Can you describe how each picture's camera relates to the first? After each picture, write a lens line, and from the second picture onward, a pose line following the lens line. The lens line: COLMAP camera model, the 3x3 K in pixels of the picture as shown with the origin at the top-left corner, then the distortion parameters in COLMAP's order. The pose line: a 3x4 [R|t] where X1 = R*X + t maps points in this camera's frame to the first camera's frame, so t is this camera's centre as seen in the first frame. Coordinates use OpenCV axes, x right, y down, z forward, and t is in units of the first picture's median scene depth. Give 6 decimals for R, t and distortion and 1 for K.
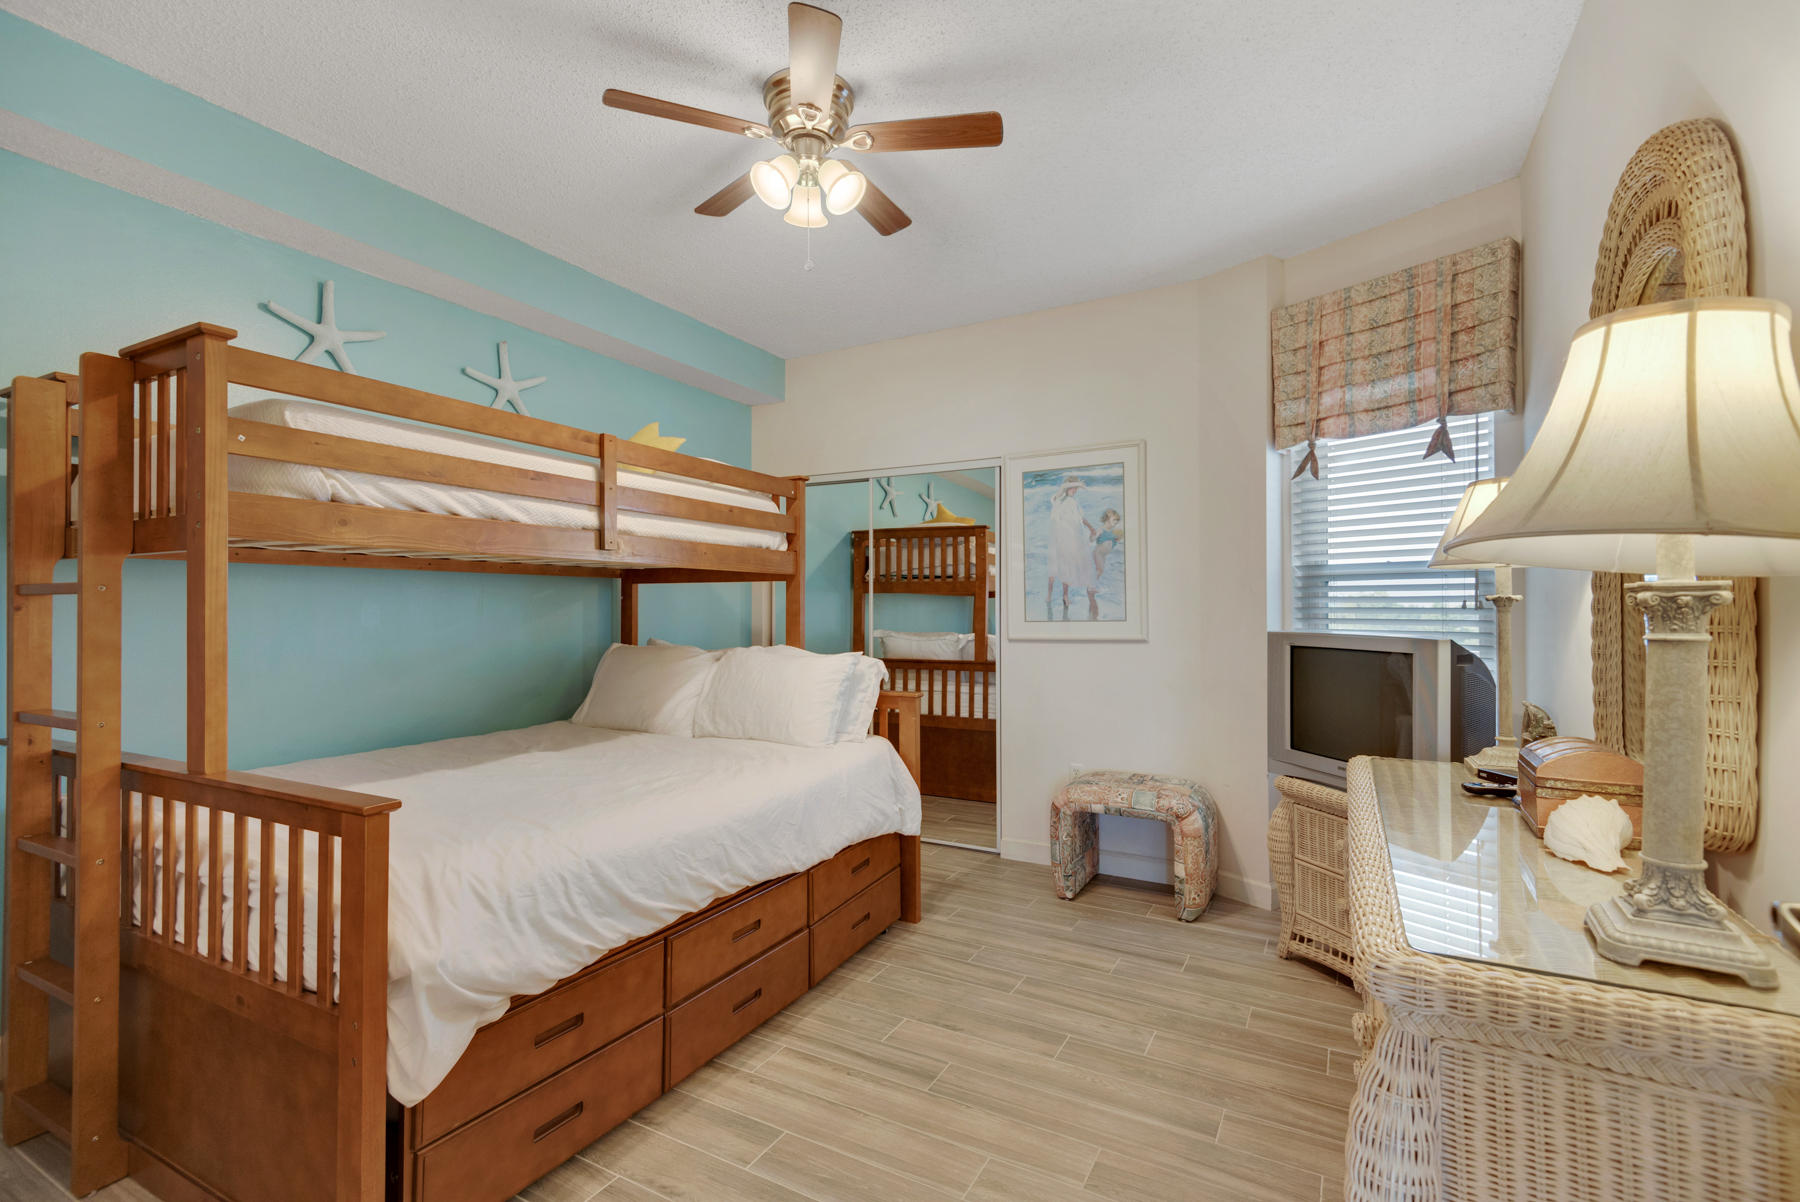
lens RADIAL K [[818.1, 0, 900.0], [0, 818.1, 601.0], [0, 0, 1]] dist [-0.001022, -0.000082]
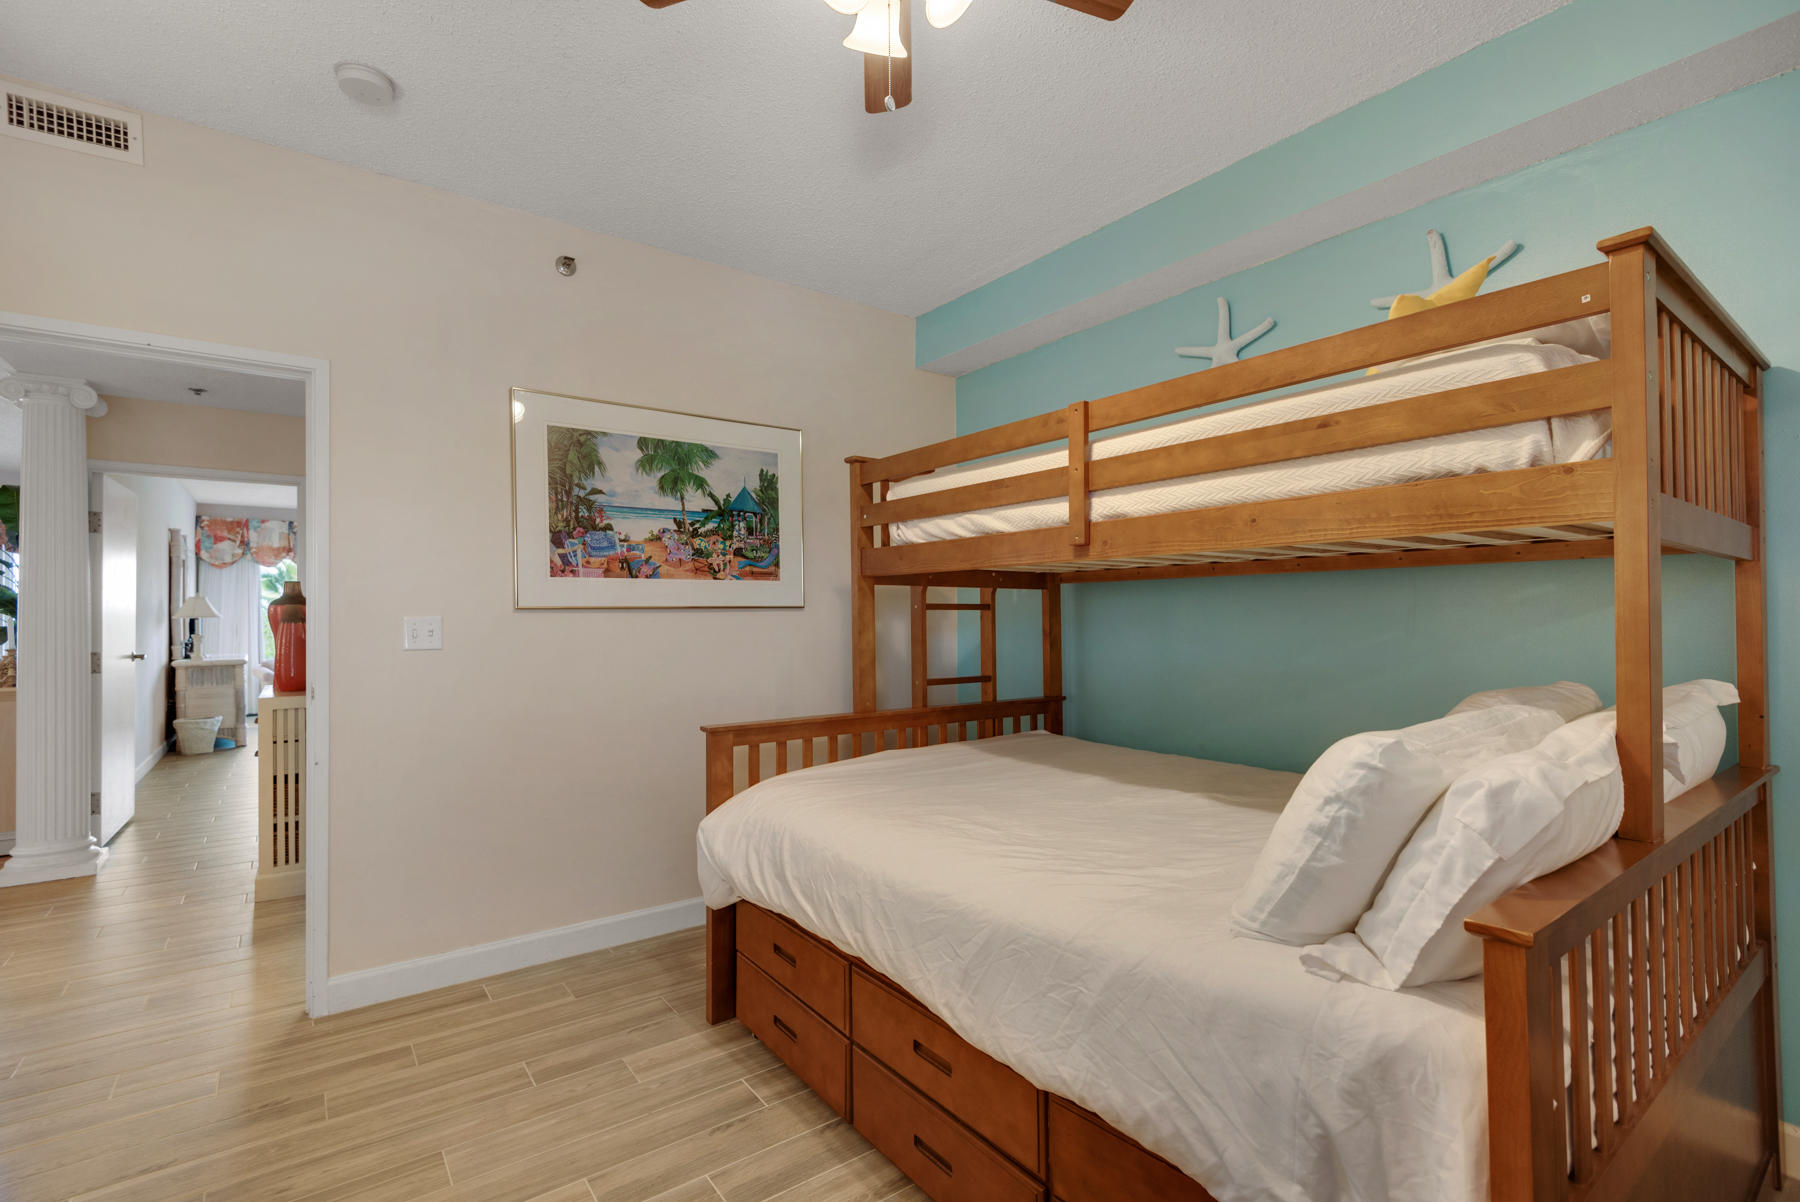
lens RADIAL K [[818.1, 0, 900.0], [0, 818.1, 601.0], [0, 0, 1]] dist [-0.001022, -0.000082]
pose [[-0.415489, -0.008533, -0.909558, 0.472881], [0.025321, 0.999460, -0.020943, 0.005471], [0.909246, -0.031732, -0.415048, 1.225850]]
